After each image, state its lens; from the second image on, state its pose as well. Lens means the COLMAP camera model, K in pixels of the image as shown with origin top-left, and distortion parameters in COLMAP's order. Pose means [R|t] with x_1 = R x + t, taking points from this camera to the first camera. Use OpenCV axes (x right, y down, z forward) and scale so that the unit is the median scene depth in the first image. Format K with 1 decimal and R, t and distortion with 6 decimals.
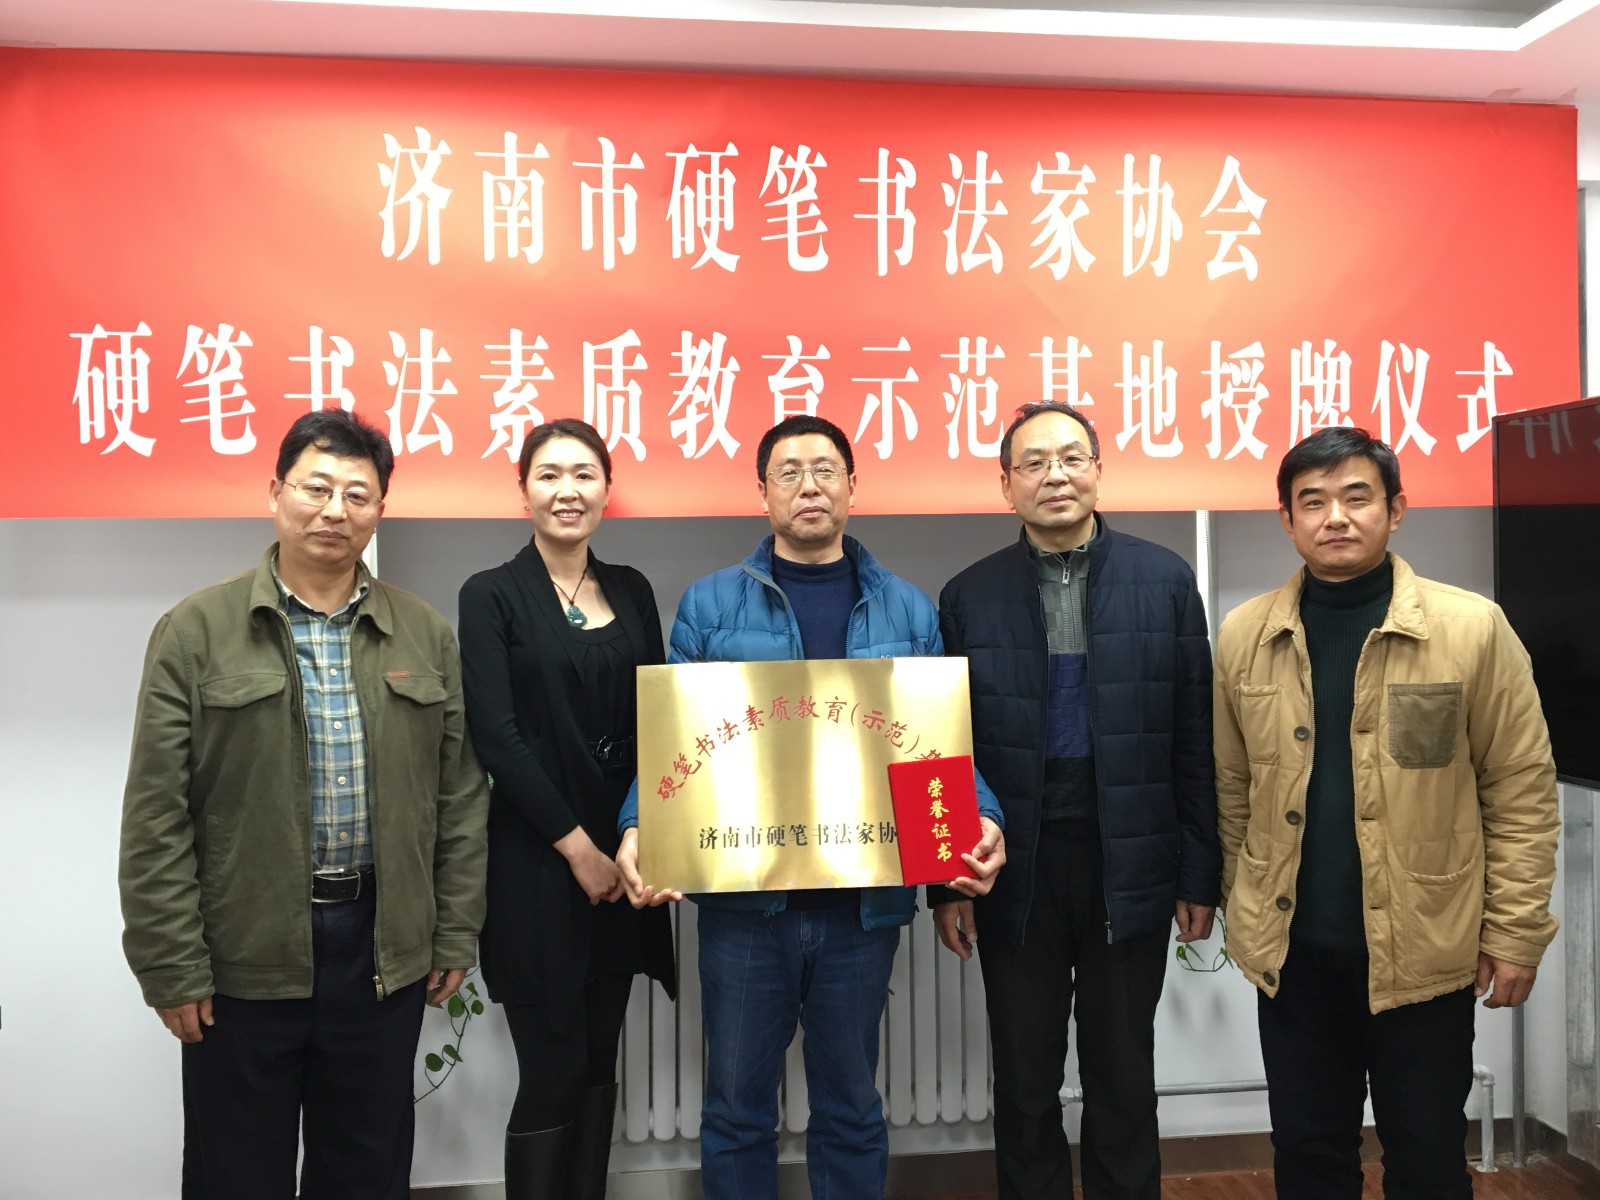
lens RADIAL K [[1525.5, 0, 800.0], [0, 1525.5, 600.0], [0, 0, 1]] dist [0.020620, -0.024818]
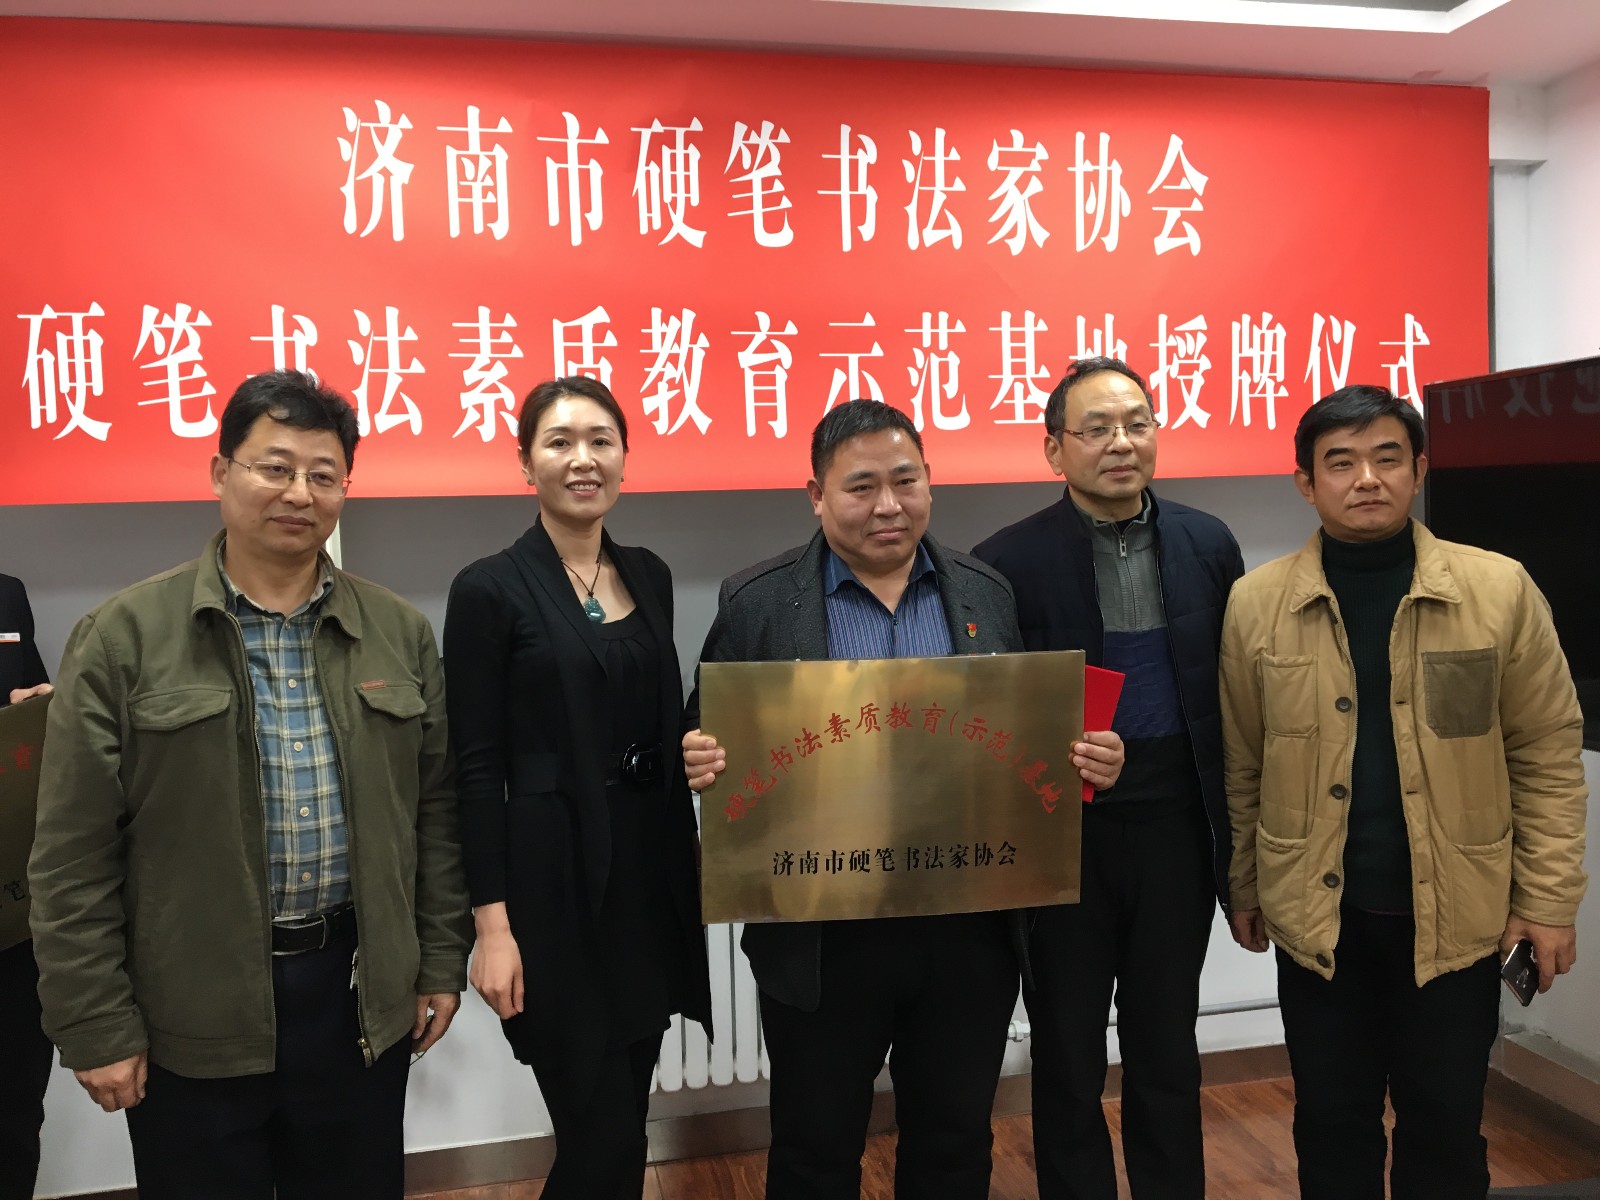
lens RADIAL K [[1359.7, 0, 800.0], [0, 1359.7, 600.0], [0, 0, 1]] dist [0.006289, -0.010851]
pose [[0.998681, -0.023606, 0.045600, -0.026257], [0.022521, 0.999455, 0.024150, -0.004358], [-0.046145, -0.023091, 0.998668, 0.107031]]
